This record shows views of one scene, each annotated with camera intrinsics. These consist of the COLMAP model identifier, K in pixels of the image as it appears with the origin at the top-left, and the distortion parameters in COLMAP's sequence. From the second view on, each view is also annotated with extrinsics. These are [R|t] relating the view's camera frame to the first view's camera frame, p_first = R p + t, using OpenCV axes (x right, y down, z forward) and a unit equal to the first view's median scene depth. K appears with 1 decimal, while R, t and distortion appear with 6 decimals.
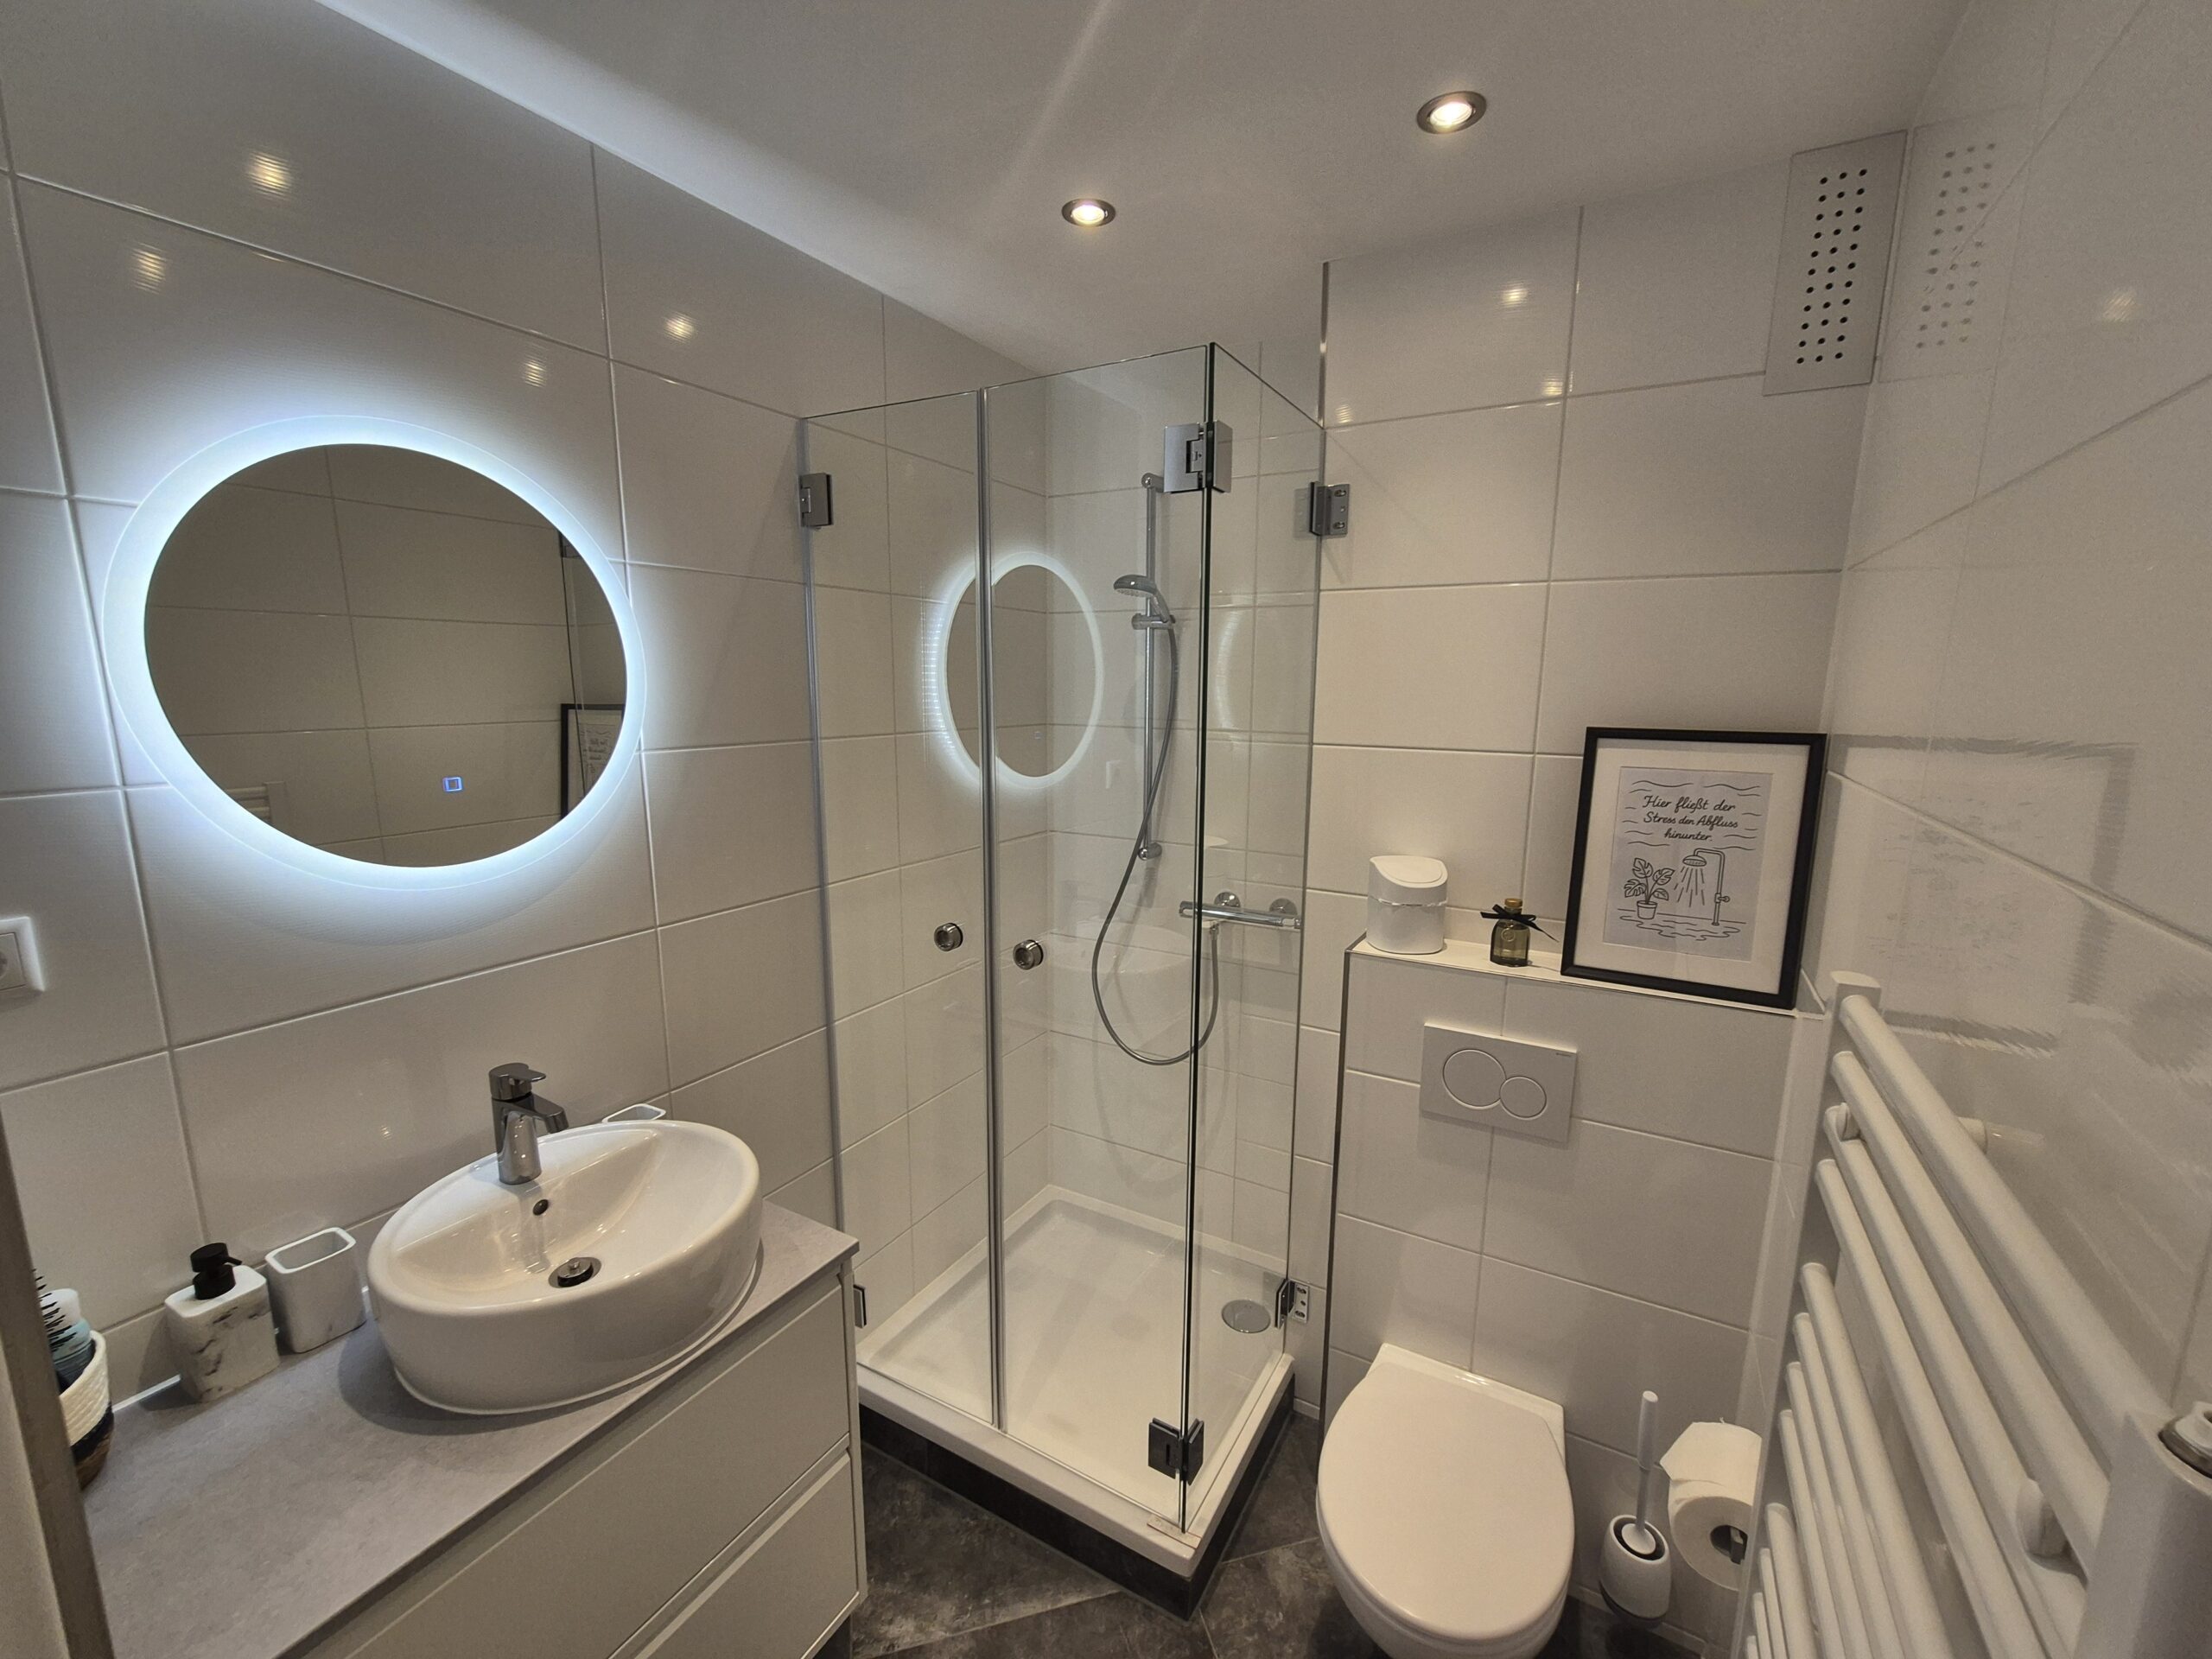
lens RADIAL K [[891.4, 0, 1106.0], [0, 891.4, 829.5], [0, 0, 1]] dist [-0.002241, -0.000191]
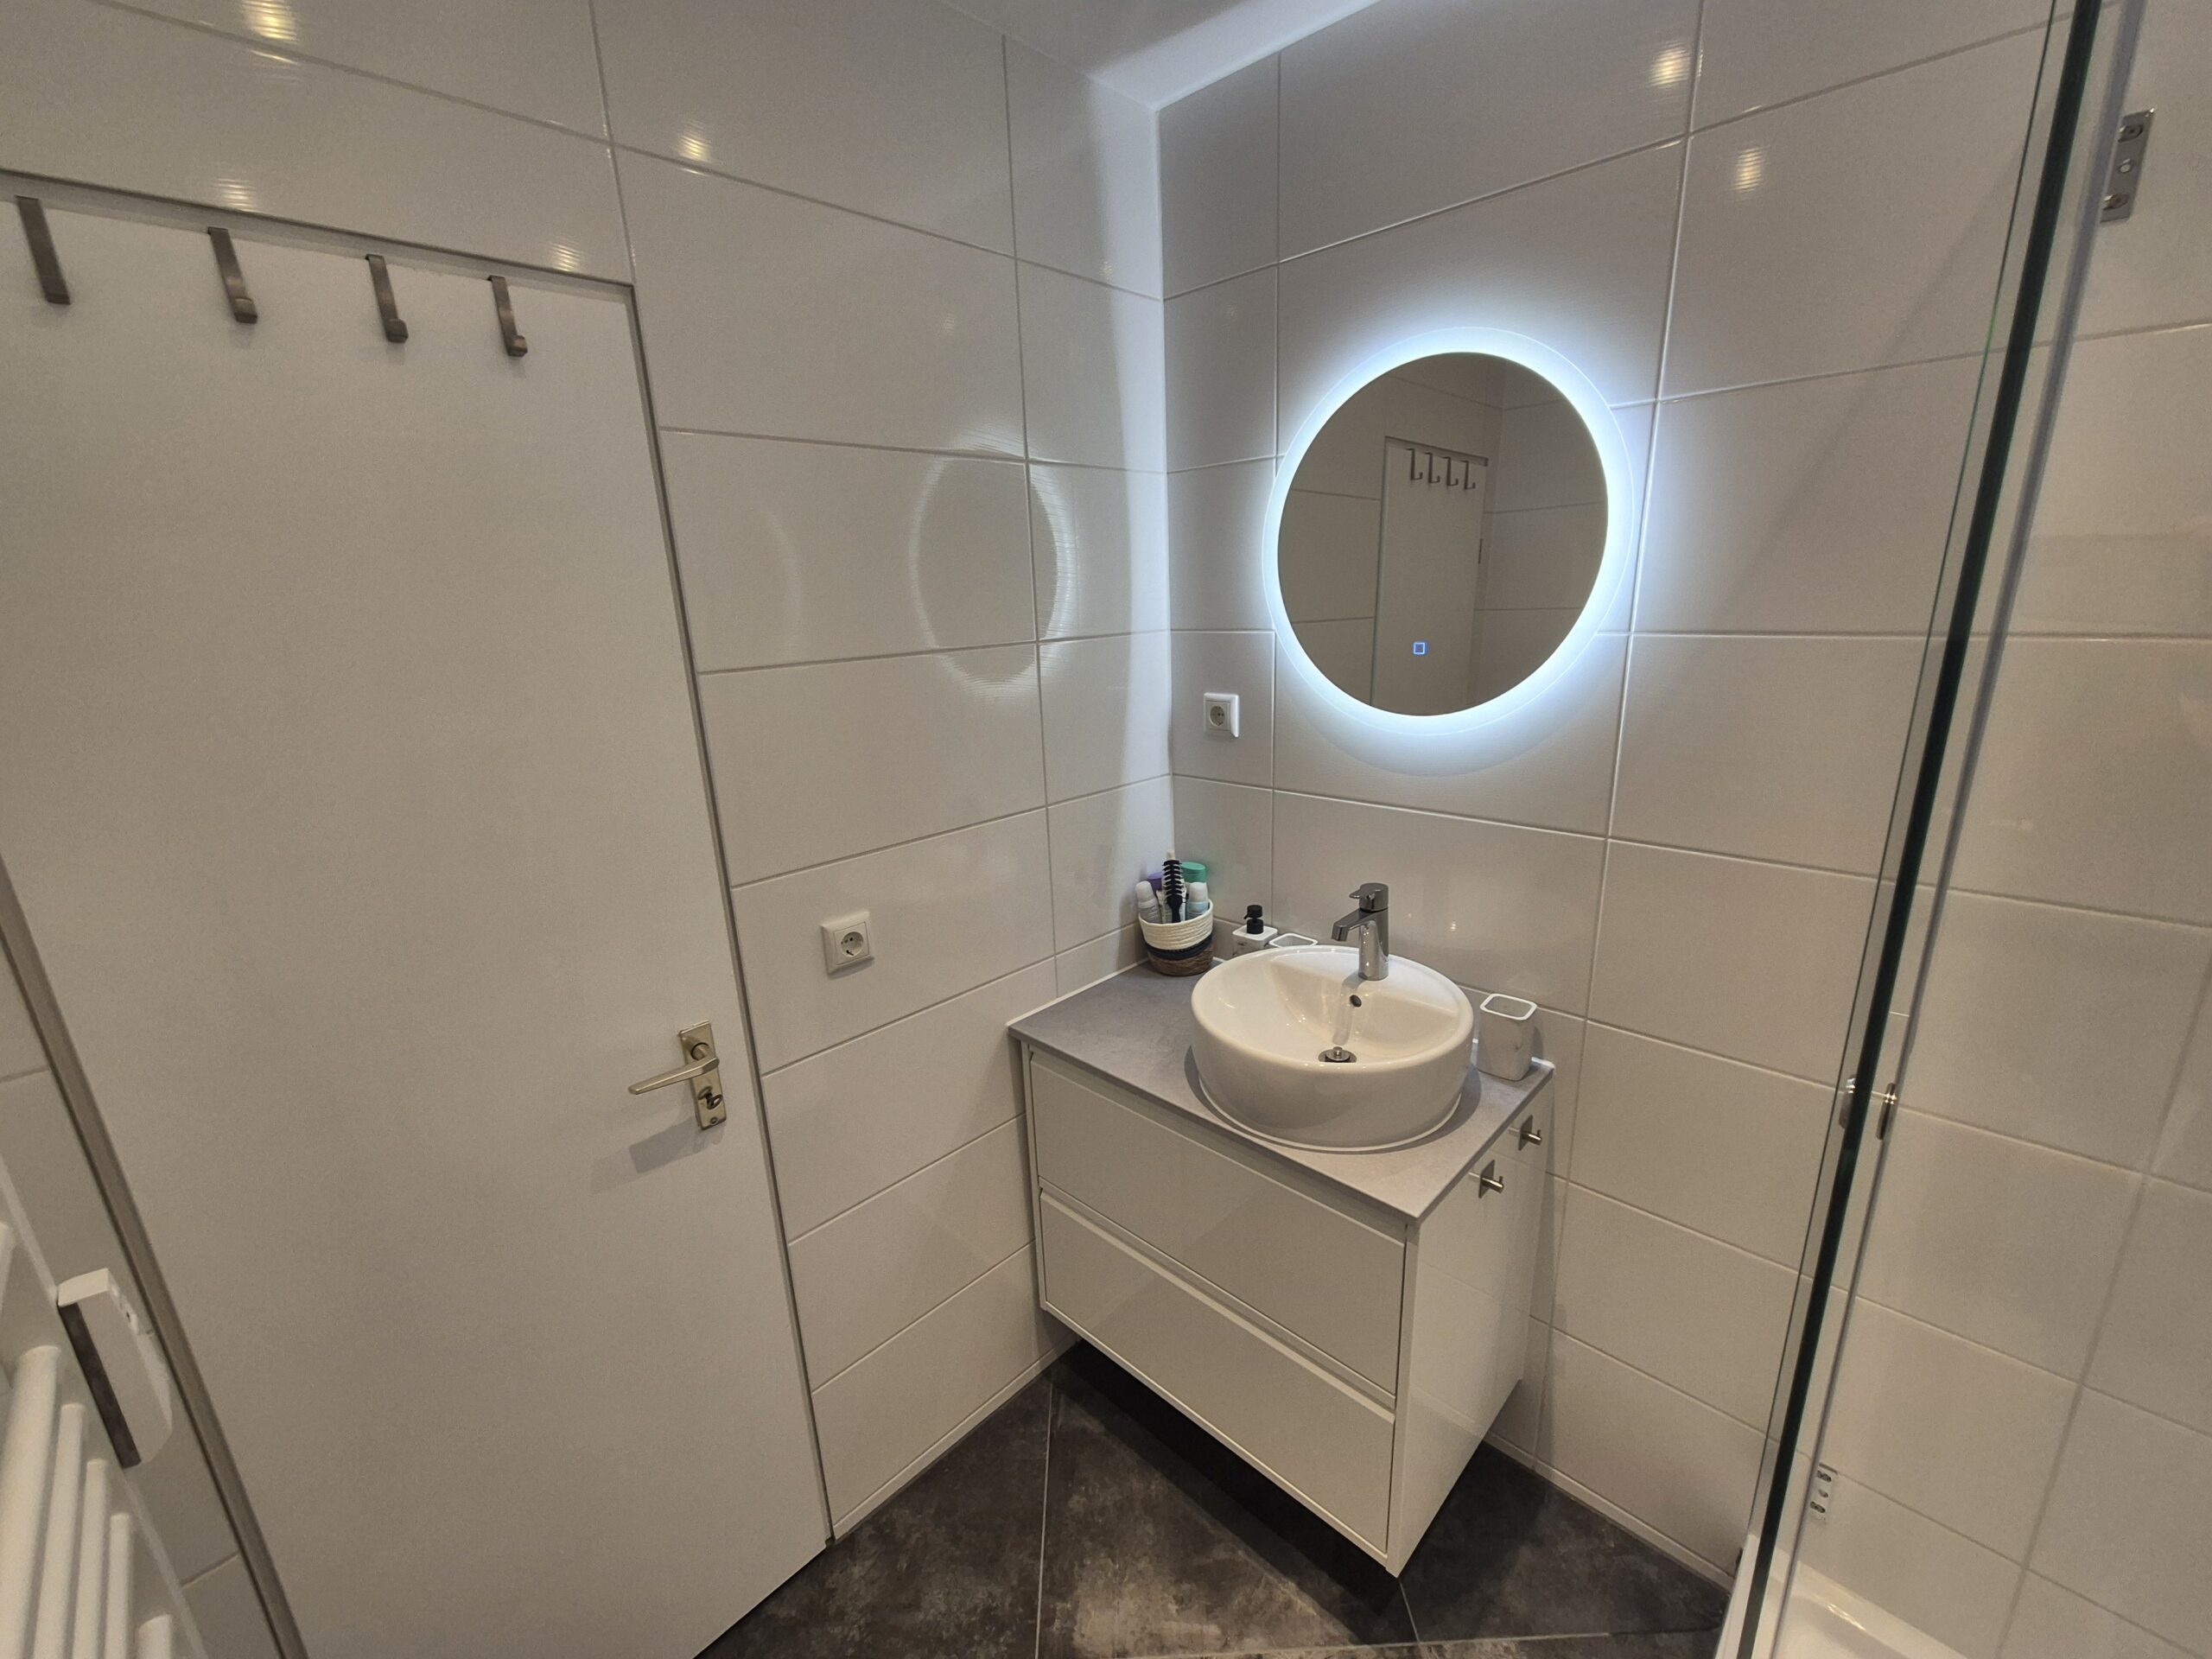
lens RADIAL K [[891.4, 0, 1106.0], [0, 891.4, 829.5], [0, 0, 1]] dist [-0.002241, -0.000191]
pose [[-0.226278, 0.255778, -0.939881, 0.541766], [-0.125302, 0.949248, 0.288493, -0.112025], [0.965970, 0.183049, -0.182745, 0.857959]]
